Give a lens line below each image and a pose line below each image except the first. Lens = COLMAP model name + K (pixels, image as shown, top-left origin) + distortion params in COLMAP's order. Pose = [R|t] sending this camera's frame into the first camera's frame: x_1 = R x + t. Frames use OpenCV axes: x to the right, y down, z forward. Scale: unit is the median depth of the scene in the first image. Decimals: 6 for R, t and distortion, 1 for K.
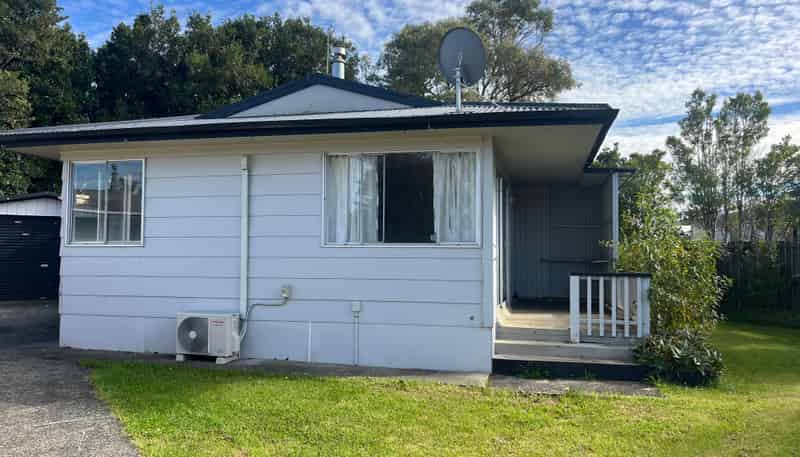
lens RADIAL K [[597.3, 0, 401.8], [0, 597.3, 222.6], [0, 0, 1]] dist [0.064277, -0.083361]
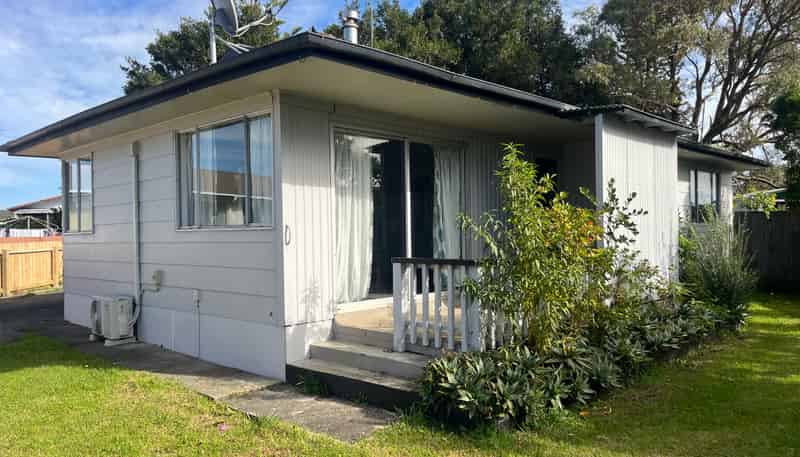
lens RADIAL K [[597.0, 0, 397.7], [0, 597.0, 223.8], [0, 0, 1]] dist [0.064828, -0.081650]
pose [[0.872061, -0.025485, -0.488733, 0.638513], [0.046656, 0.998424, 0.031187, 0.014849], [0.487168, -0.049999, 0.871876, 0.339459]]
